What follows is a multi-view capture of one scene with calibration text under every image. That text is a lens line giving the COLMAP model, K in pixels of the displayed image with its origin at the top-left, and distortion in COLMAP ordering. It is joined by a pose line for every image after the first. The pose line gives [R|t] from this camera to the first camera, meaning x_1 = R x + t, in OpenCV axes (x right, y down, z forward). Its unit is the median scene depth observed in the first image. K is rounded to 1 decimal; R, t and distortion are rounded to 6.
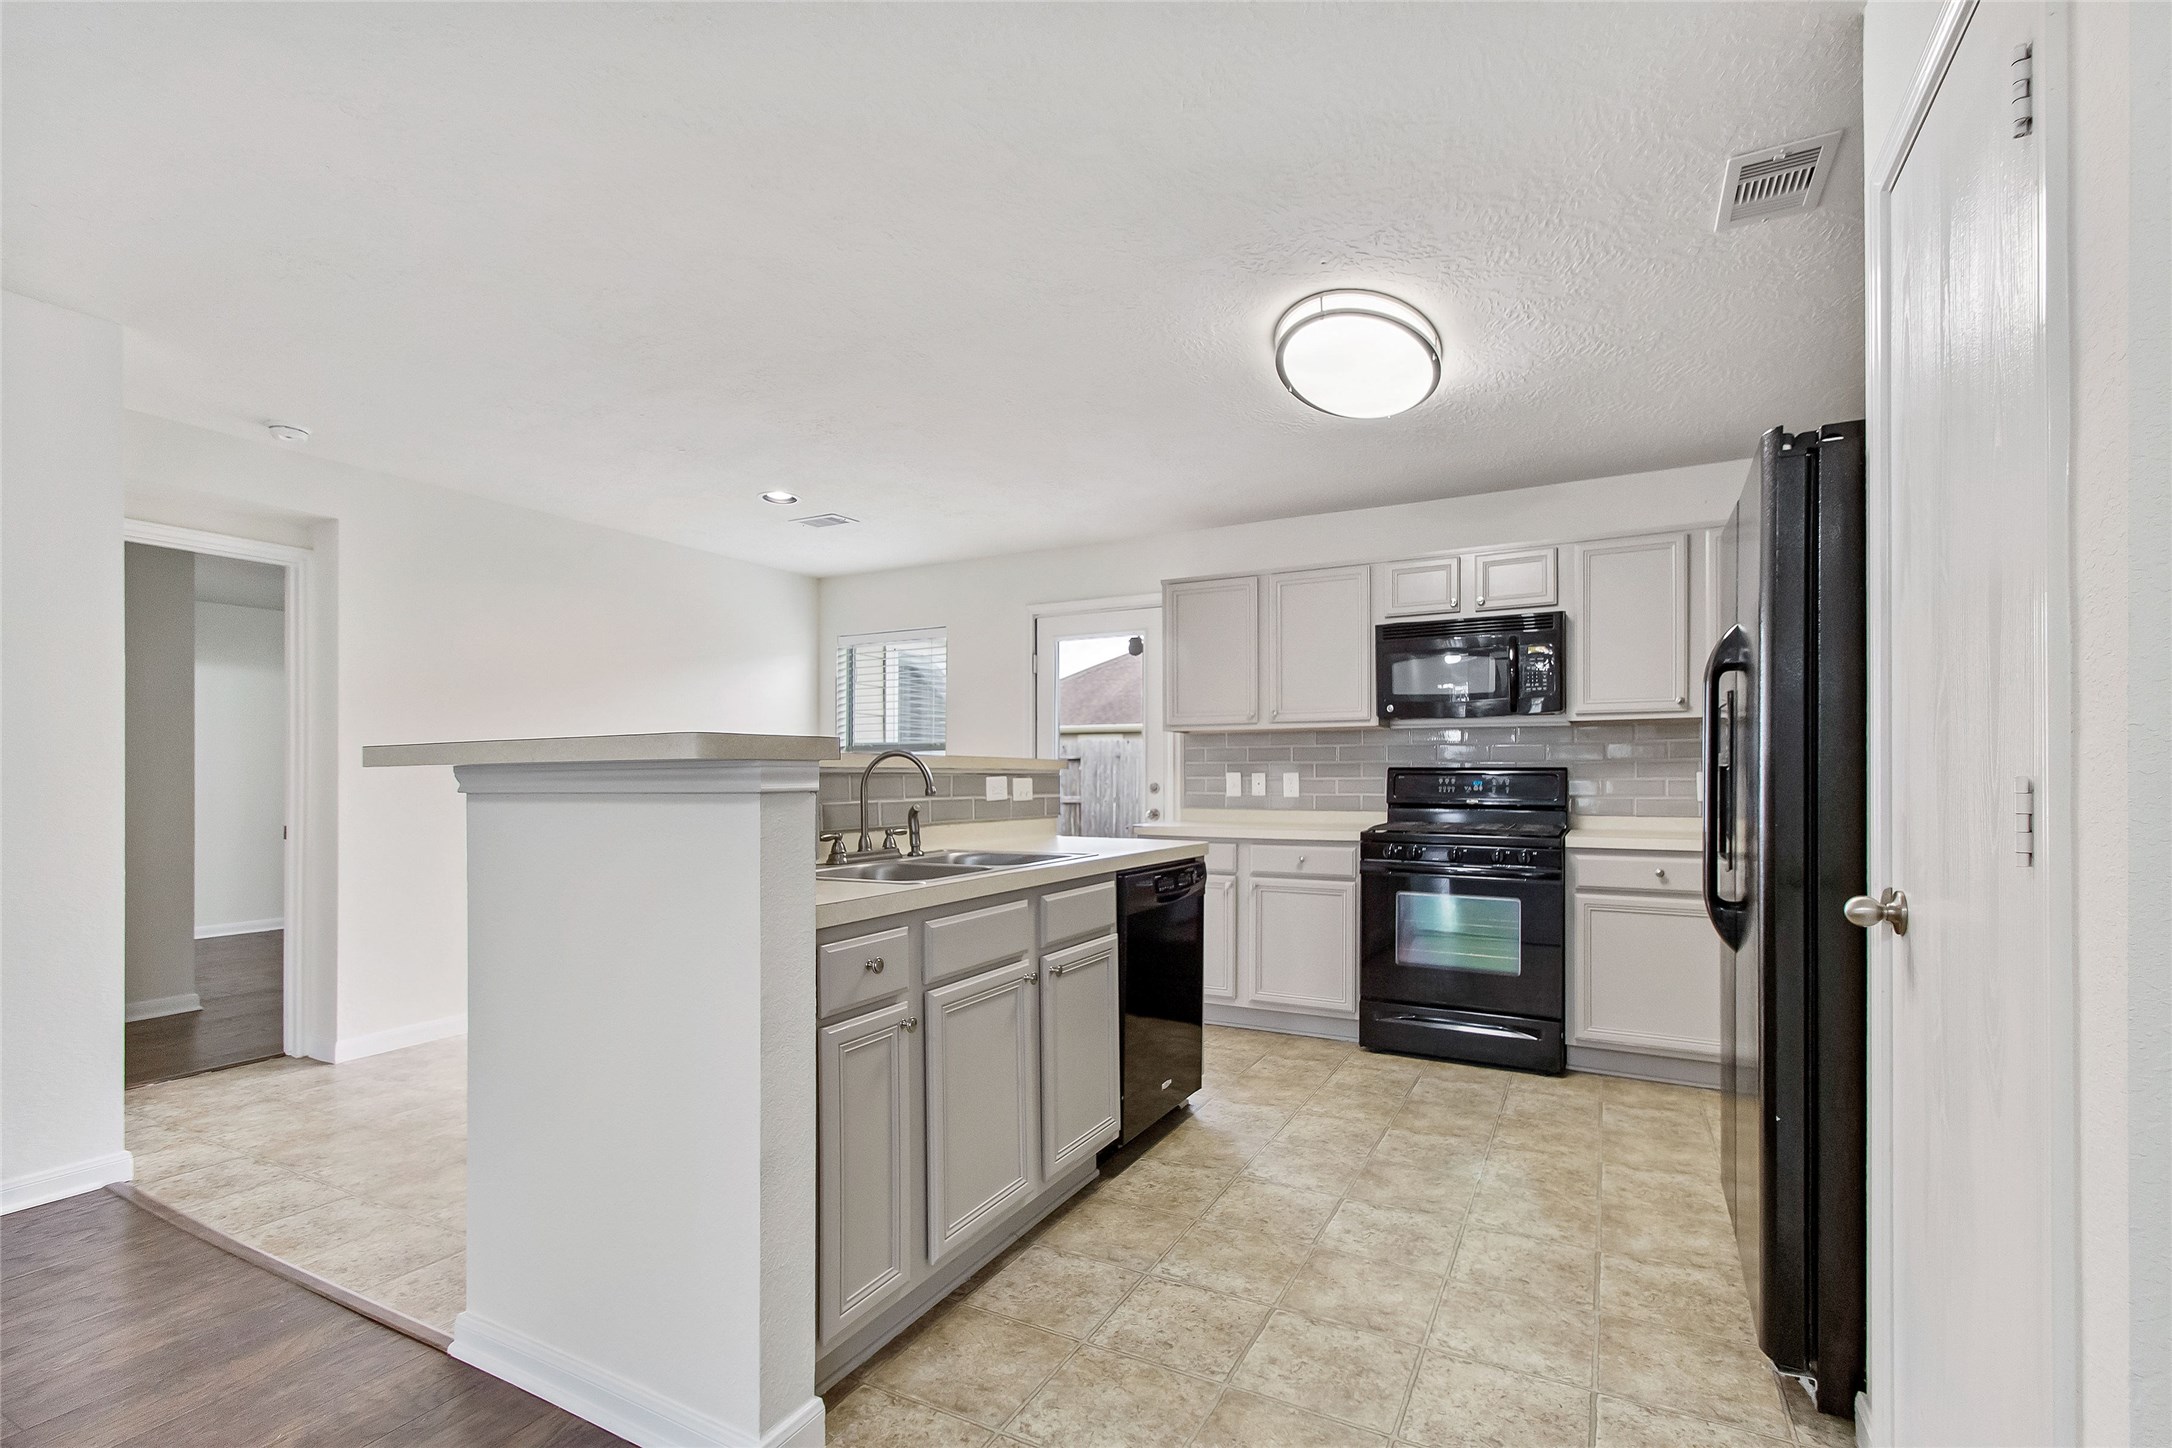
lens RADIAL K [[956.7, 0, 1100.3], [0, 956.7, 774.3], [0, 0, 1]] dist [-0.001689, -0.000192]
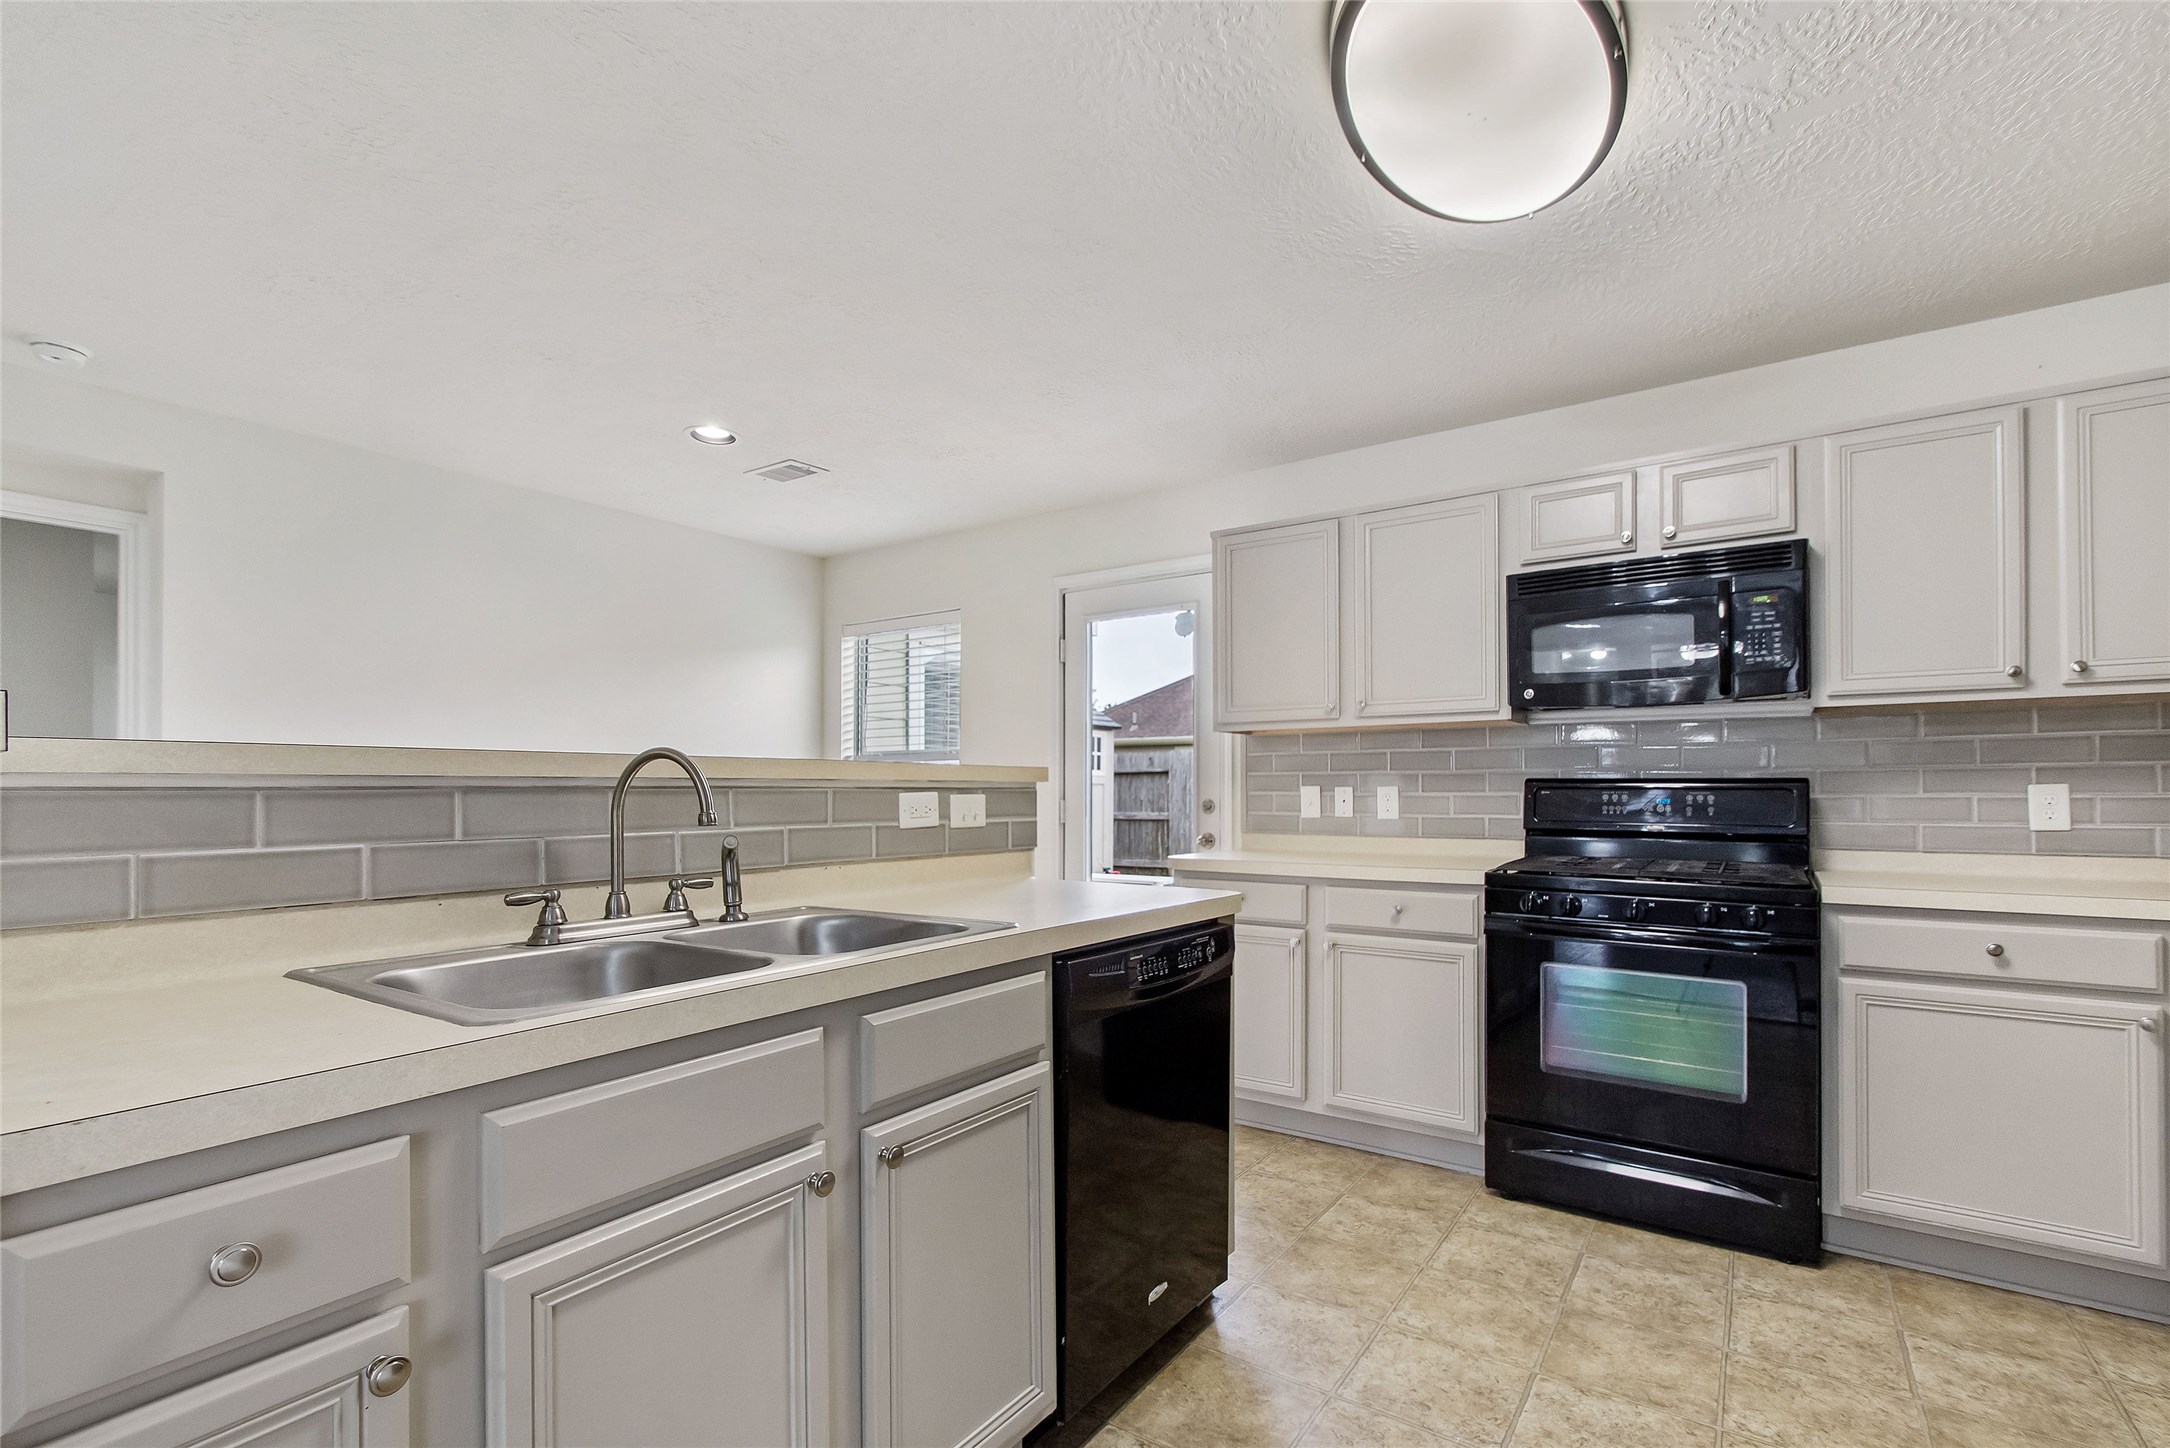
lens RADIAL K [[968.6, 0, 1098.3], [0, 968.6, 781.1], [0, 0, 1]] dist [0.018582, -0.014579]
pose [[0.993359, -0.001318, -0.115049, 0.078155], [0.000417, 0.999969, -0.007849, 0.000031], [0.115055, 0.007749, 0.993329, 0.280959]]
